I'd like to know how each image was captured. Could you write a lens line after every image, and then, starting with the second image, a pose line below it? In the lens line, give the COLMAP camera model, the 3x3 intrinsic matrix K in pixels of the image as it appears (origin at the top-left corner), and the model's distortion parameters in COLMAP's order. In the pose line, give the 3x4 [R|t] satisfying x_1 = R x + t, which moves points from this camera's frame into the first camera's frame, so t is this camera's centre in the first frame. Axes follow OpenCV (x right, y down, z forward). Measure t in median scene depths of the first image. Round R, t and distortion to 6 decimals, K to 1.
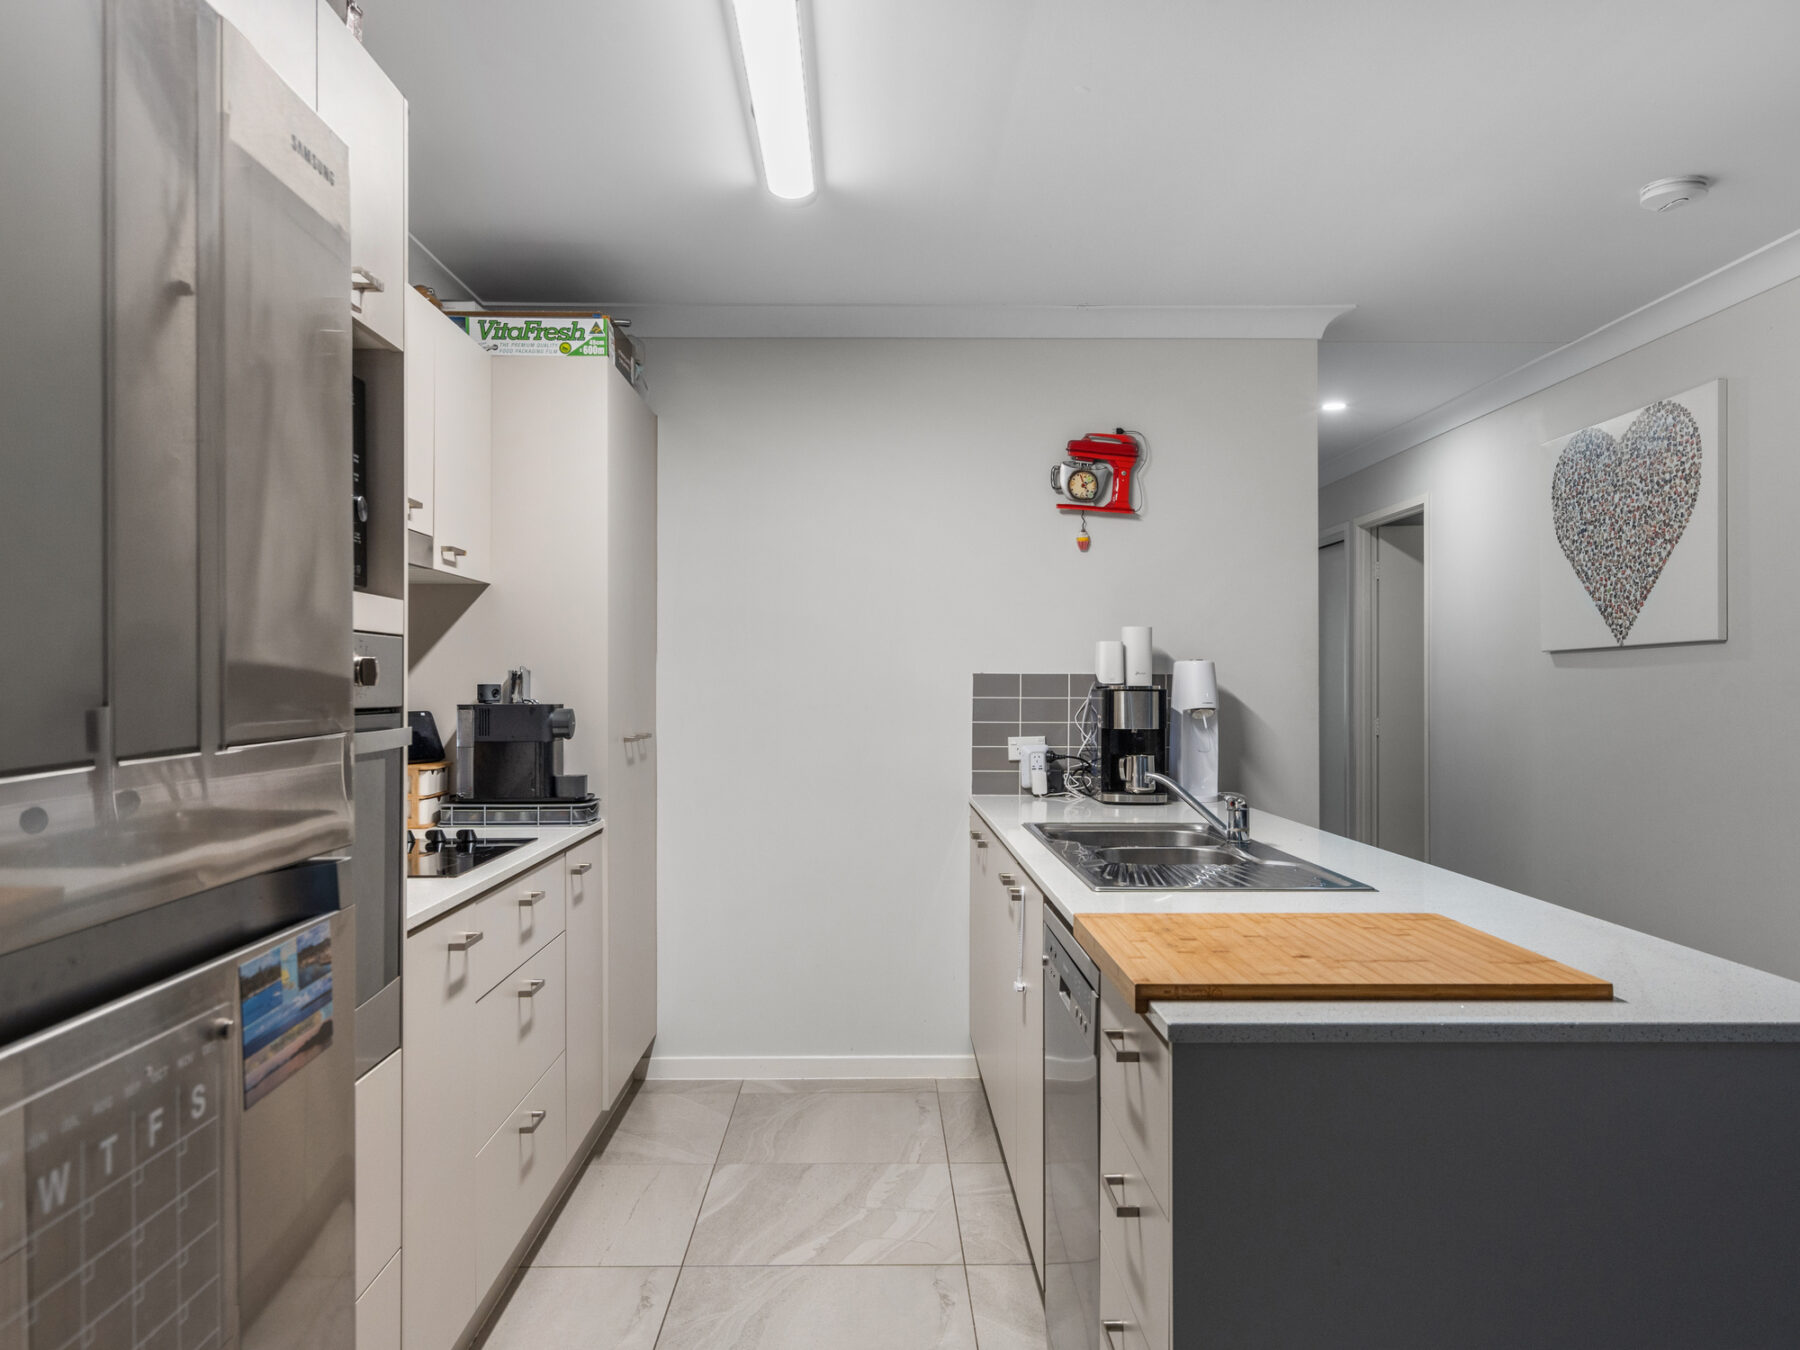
lens RADIAL K [[1328.7, 0, 900.0], [0, 1328.7, 675.0], [0, 0, 1]] dist [0.005386, 0.002859]
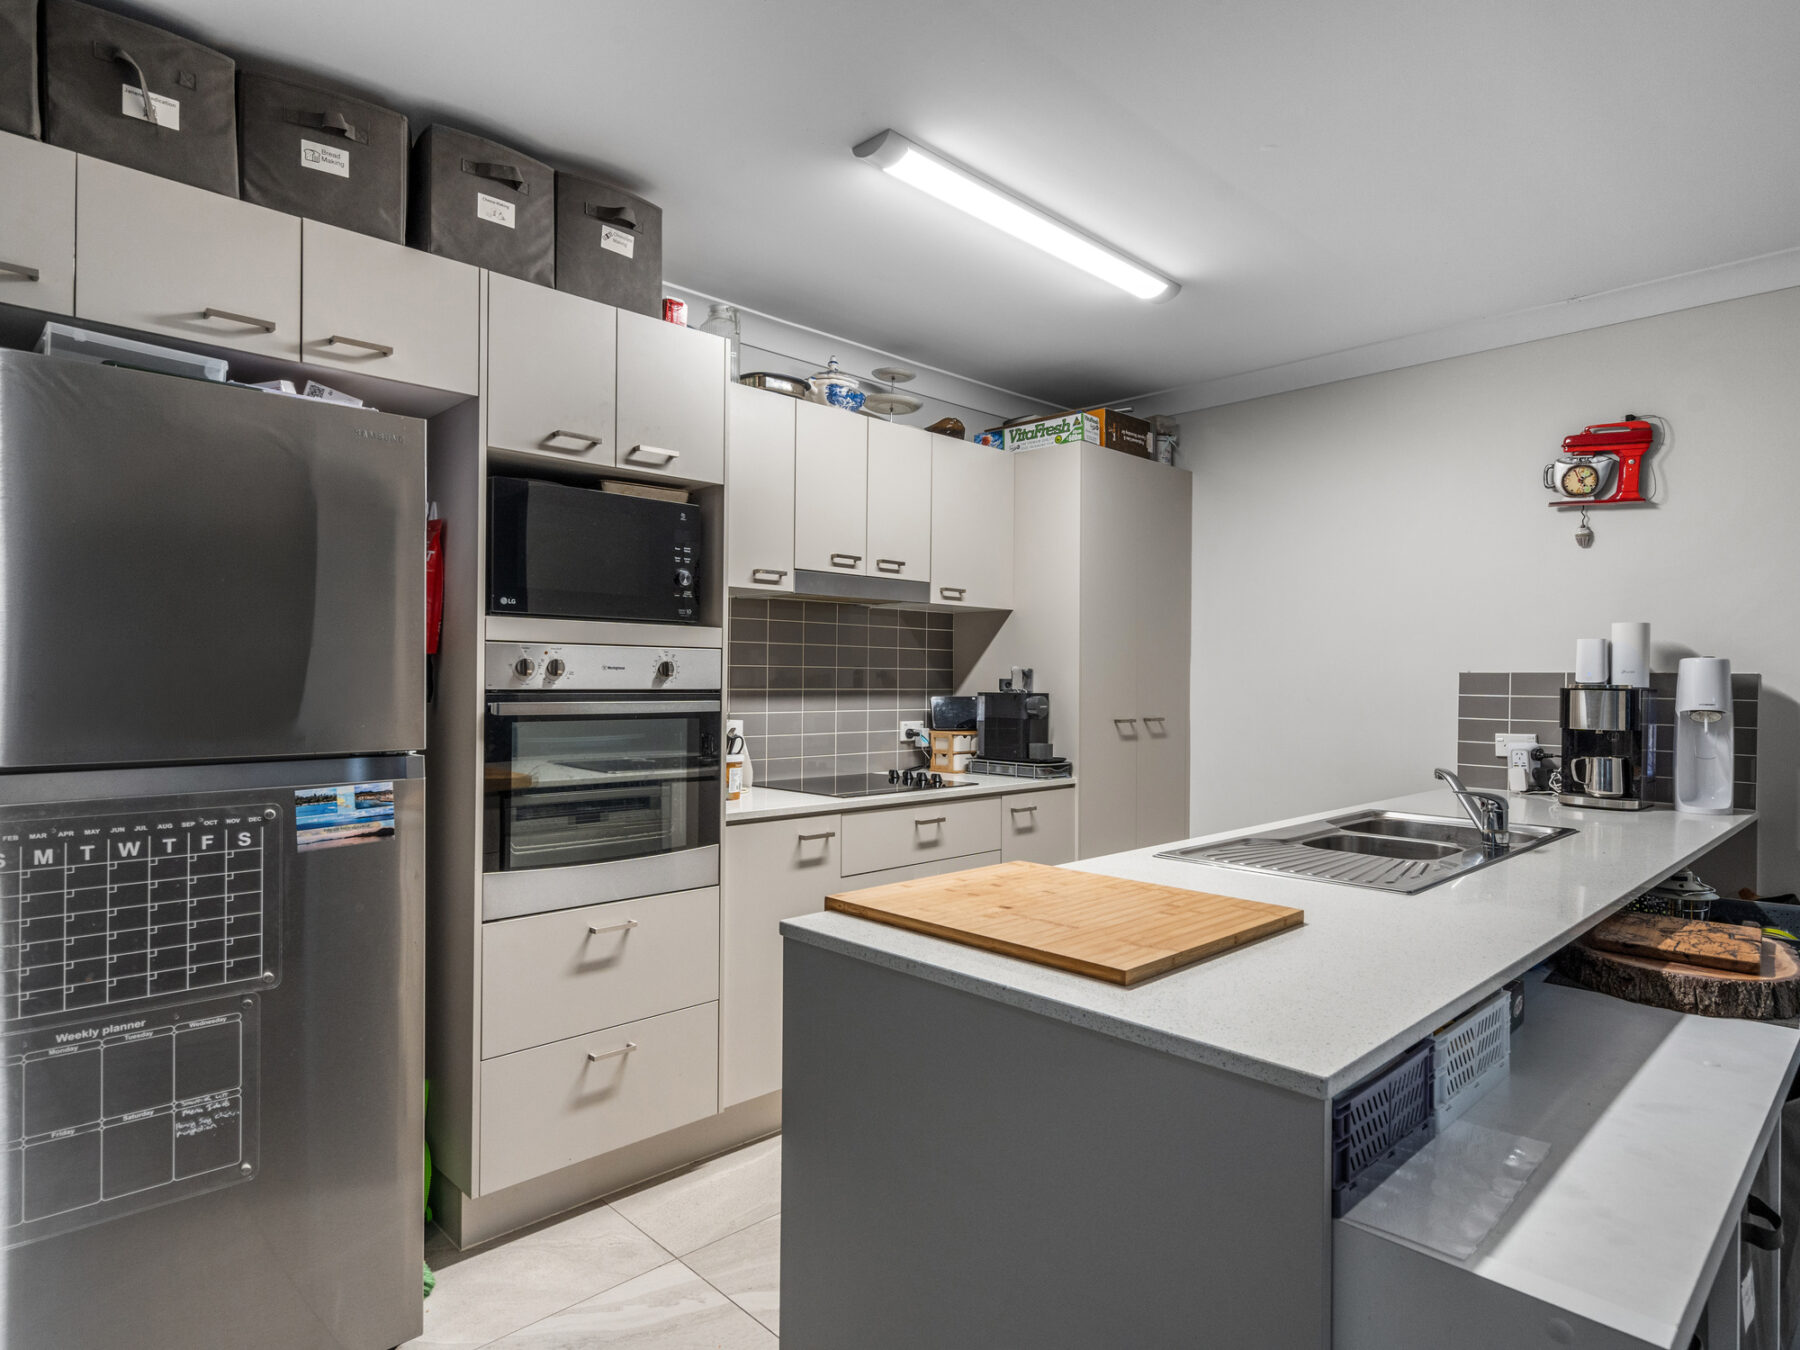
lens RADIAL K [[1020.9, 0, 900.0], [0, 1020.9, 675.0], [0, 0, 1]] dist [0.002829, 0.001155]
pose [[0.684377, 0.002344, -0.729124, 0.352222], [-0.002435, 0.999997, 0.000929, 0.001532], [0.729124, 0.001140, 0.684380, 0.119722]]
